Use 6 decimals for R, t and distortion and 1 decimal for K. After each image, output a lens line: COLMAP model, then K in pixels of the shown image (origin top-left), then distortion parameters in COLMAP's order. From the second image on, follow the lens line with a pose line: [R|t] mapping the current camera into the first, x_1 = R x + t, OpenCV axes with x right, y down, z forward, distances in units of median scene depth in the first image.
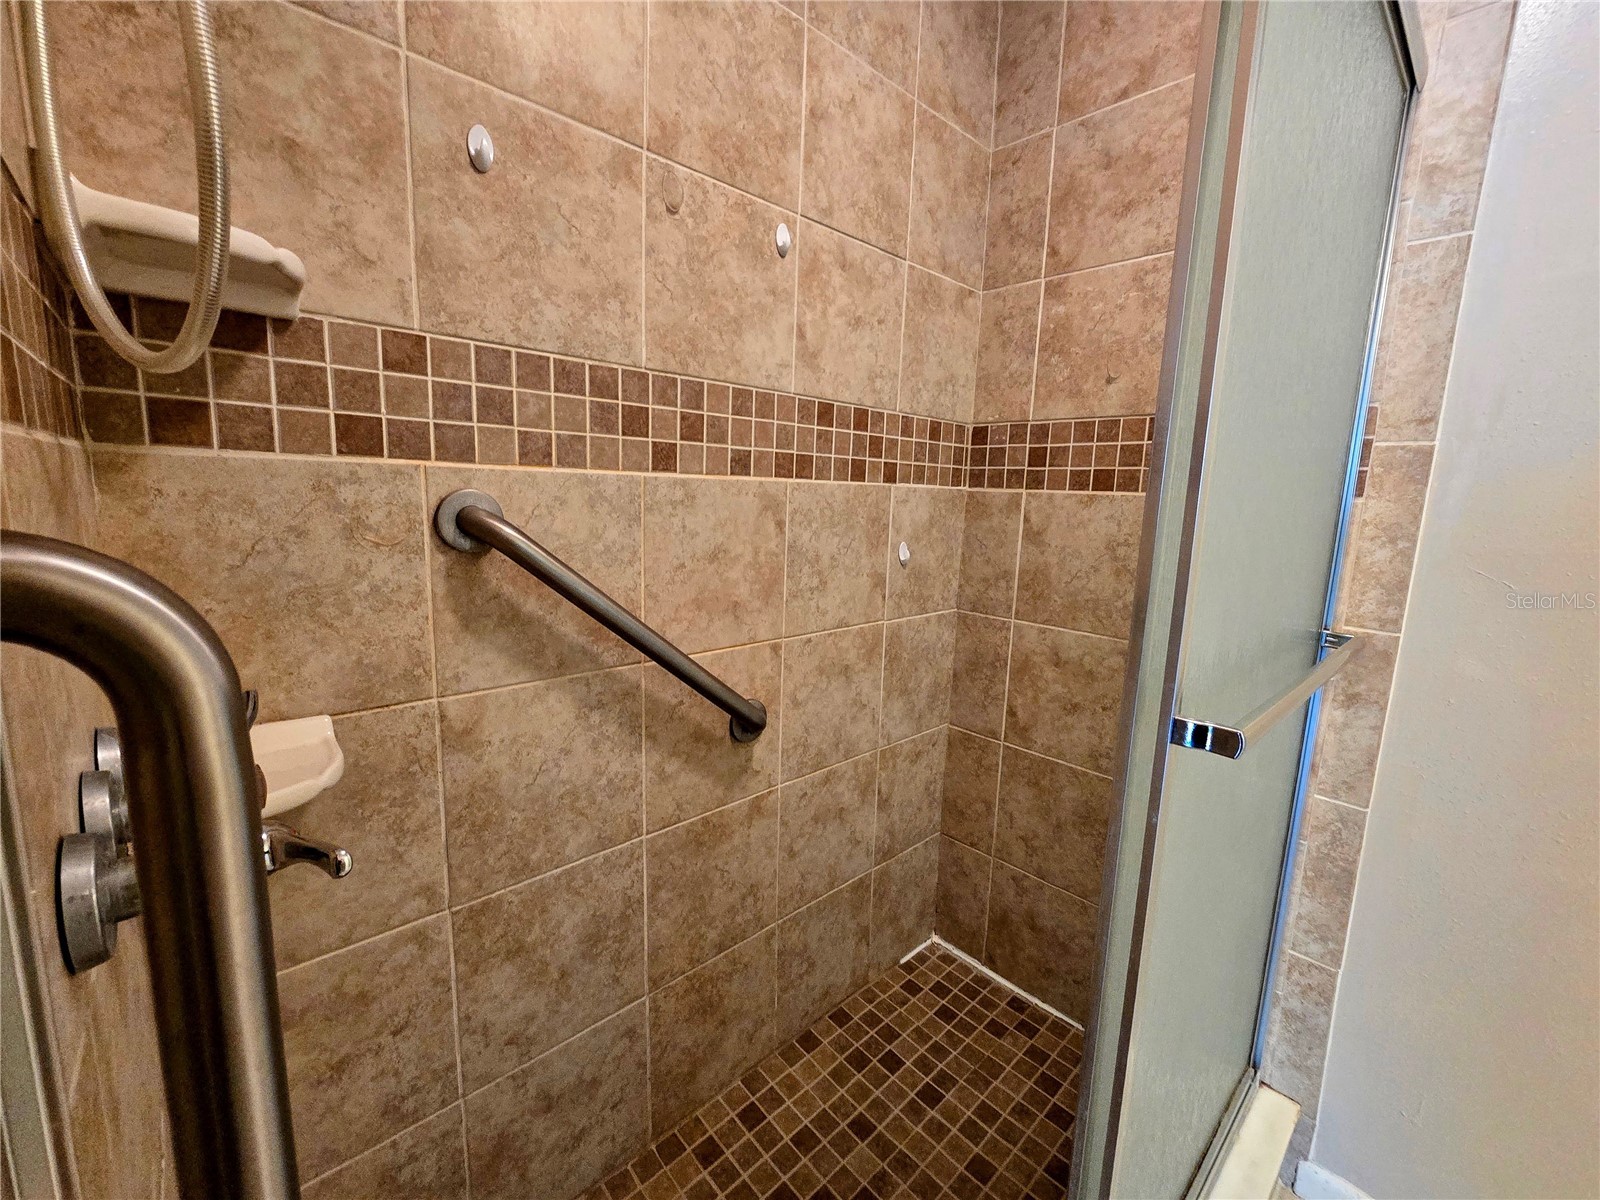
lens RADIAL K [[658.4, 0, 801.4], [0, 658.4, 594.0], [0, 0, 1]] dist [-0.001354, 0.000273]
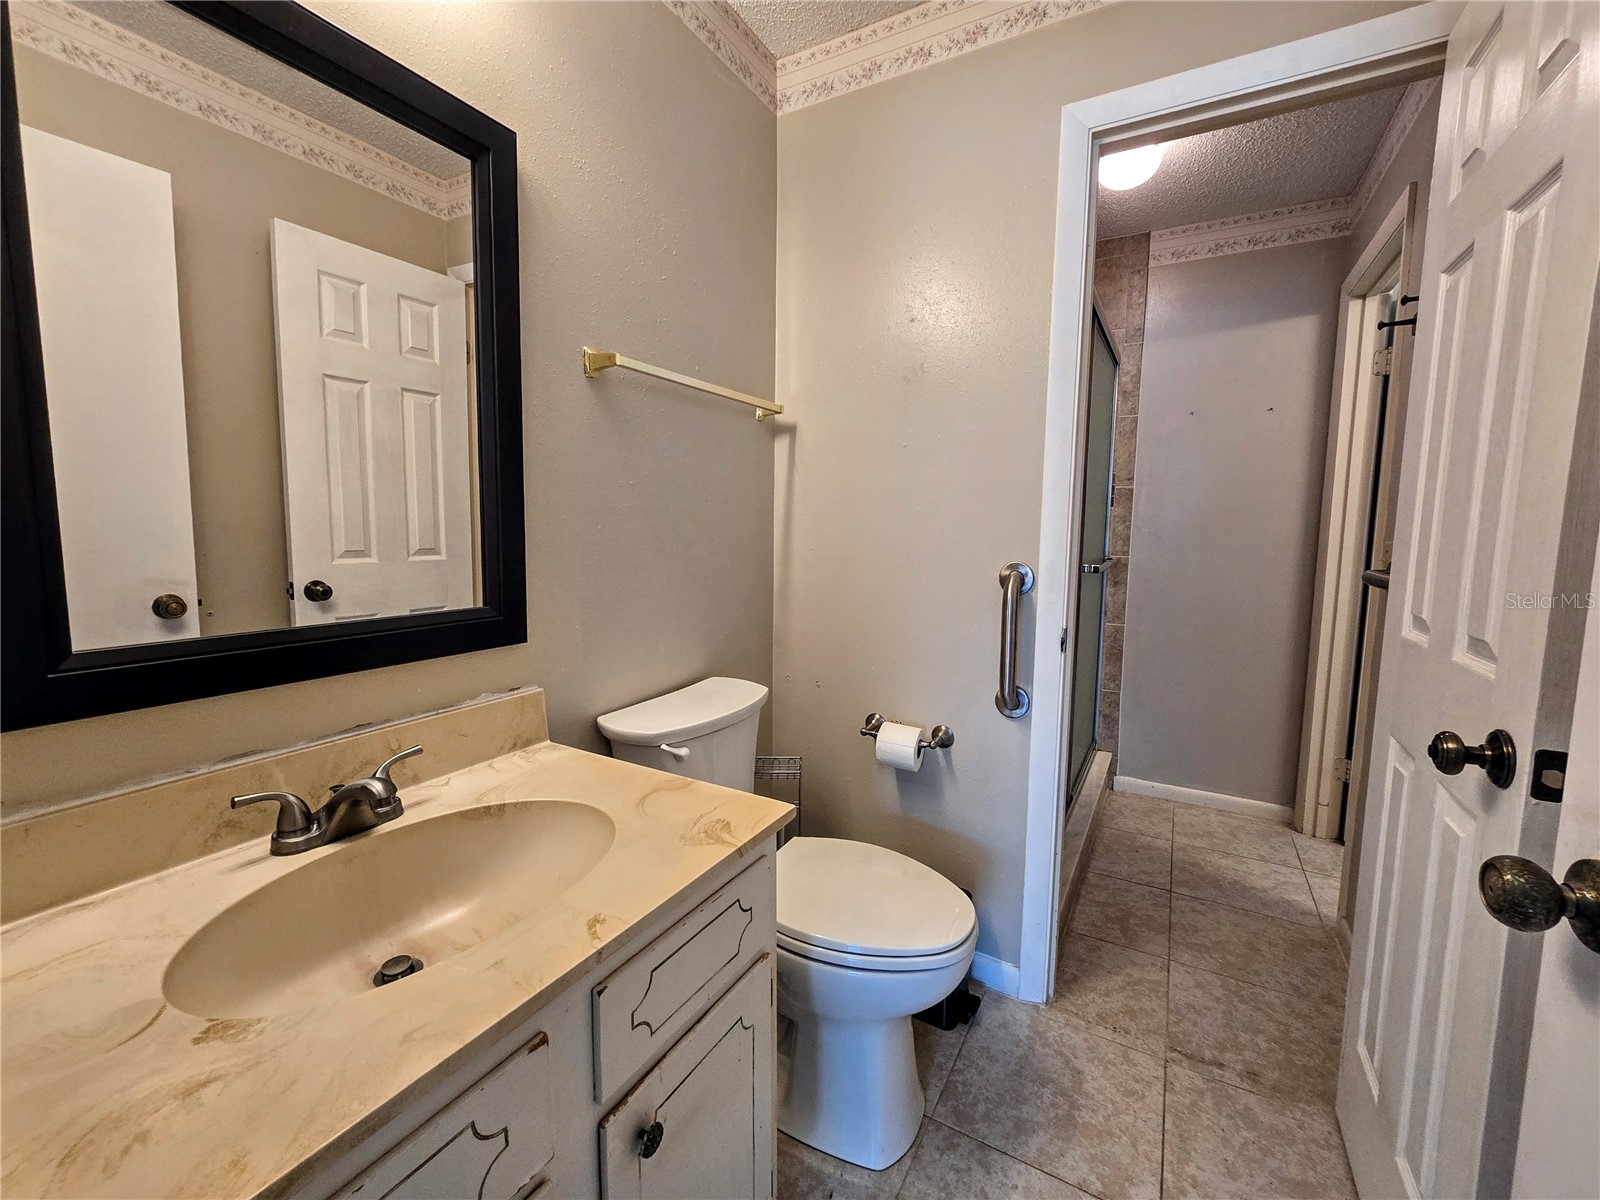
lens RADIAL K [[658.4, 0, 797.5], [0, 658.4, 591.1], [0, 0, 1]] dist [-0.001354, 0.000273]
pose [[0.958763, -0.054050, 0.279021, -1.370007], [0.066065, 0.997242, -0.033831, 0.240263], [-0.276423, 0.050869, 0.959689, -1.434261]]
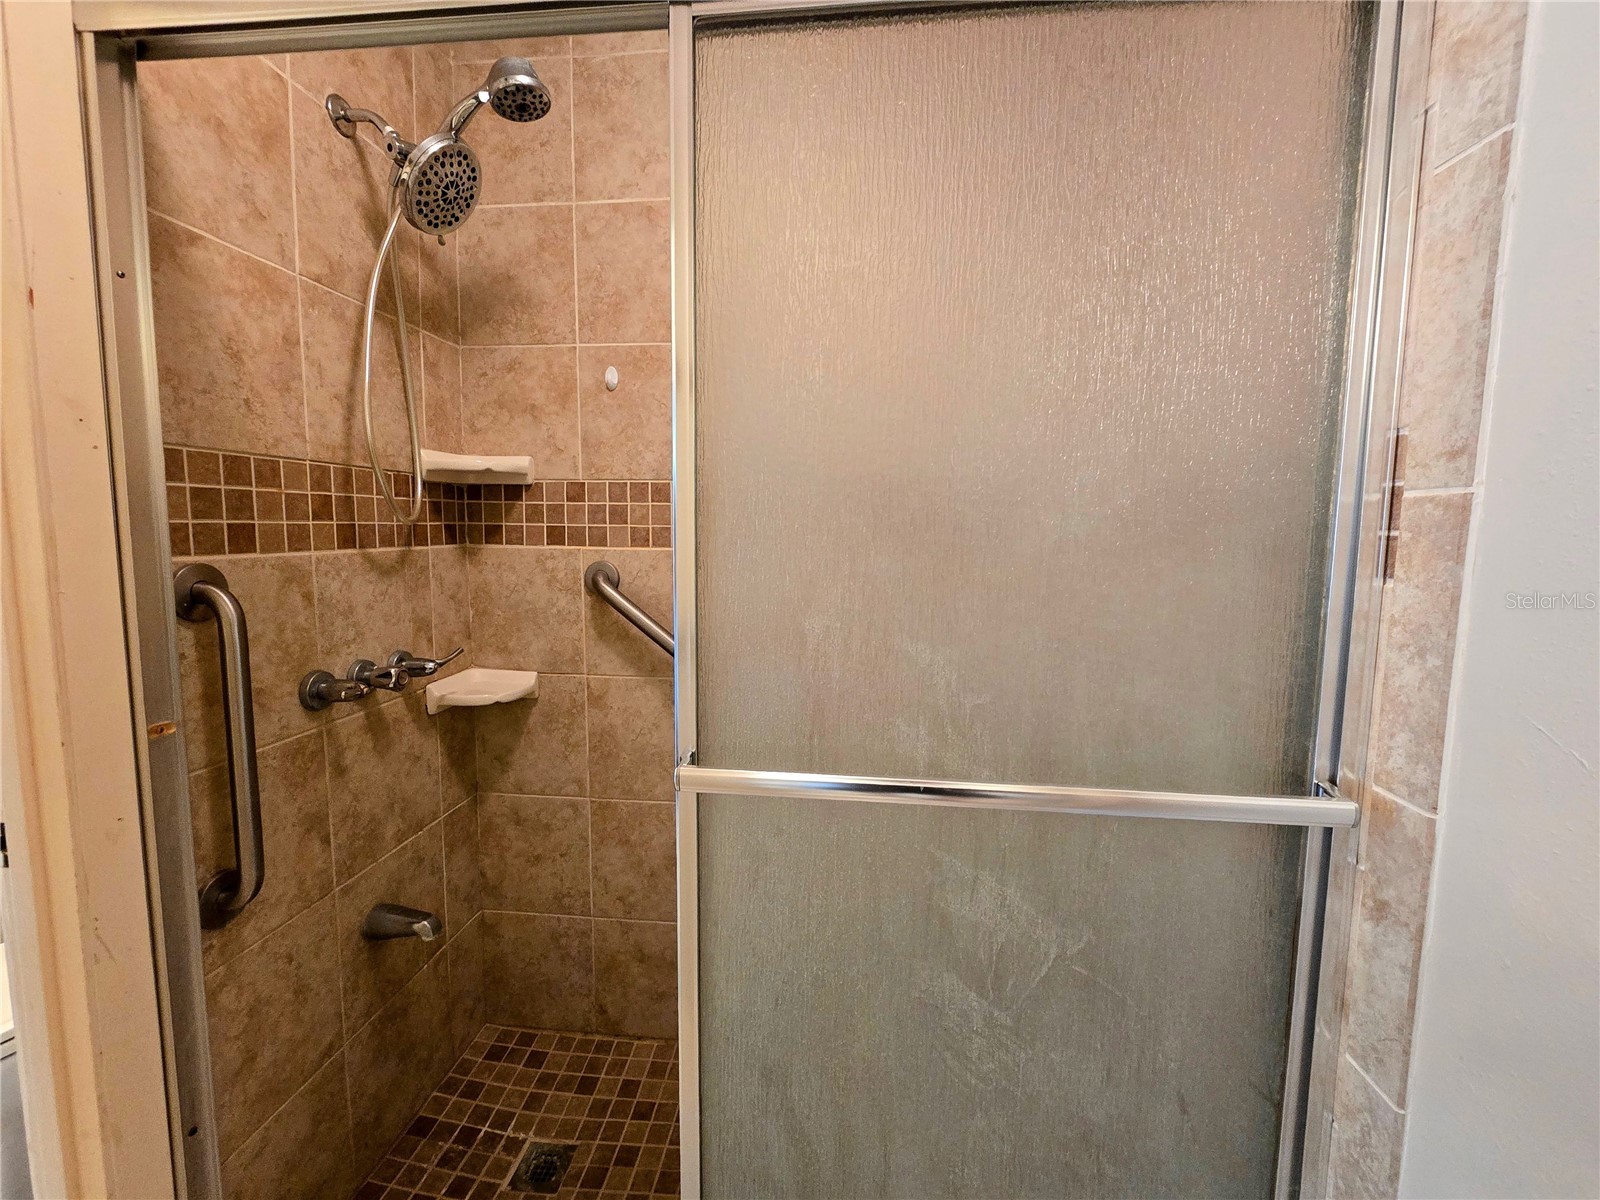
lens RADIAL K [[658.4, 0, 796.4], [0, 658.4, 596.3], [0, 0, 1]] dist [-0.001354, 0.000273]
pose [[0.655368, 0.048453, -0.753754, 1.133849], [-0.105785, 0.993992, -0.028081, -0.064766], [0.747865, 0.098139, 0.656556, 0.209858]]
